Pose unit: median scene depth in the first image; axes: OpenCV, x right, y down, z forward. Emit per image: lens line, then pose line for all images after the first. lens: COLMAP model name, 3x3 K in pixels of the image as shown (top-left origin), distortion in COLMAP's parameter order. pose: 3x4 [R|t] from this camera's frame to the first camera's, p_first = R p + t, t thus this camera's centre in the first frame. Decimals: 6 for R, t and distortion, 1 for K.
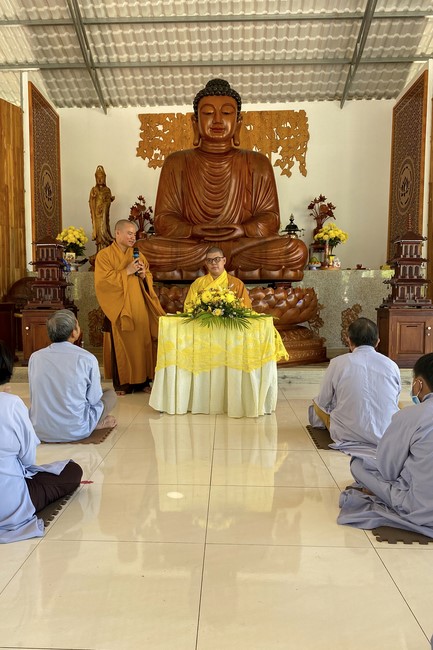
lens RADIAL K [[563.1, 0, 194.8], [0, 563.1, 343.1], [0, 0, 1]] dist [0.024823, -0.066123]
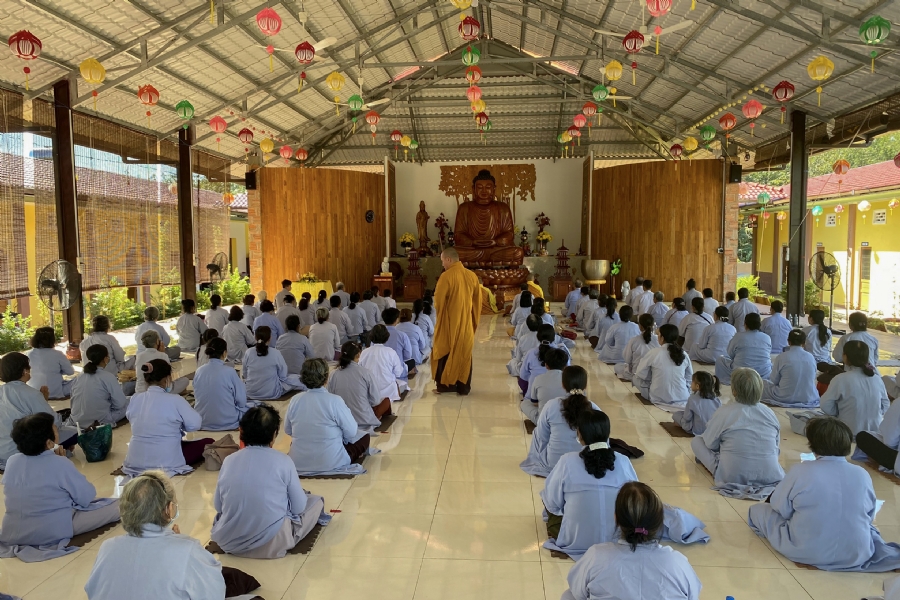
lens RADIAL K [[721.6, 0, 449.2], [0, 721.6, 329.2], [0, 0, 1]] dist [0.057823, -0.127512]
pose [[0.999867, -0.003769, -0.015871, -0.038211], [0.004267, 0.999495, 0.031481, 0.036990], [0.015744, -0.031545, 0.999378, -1.336555]]
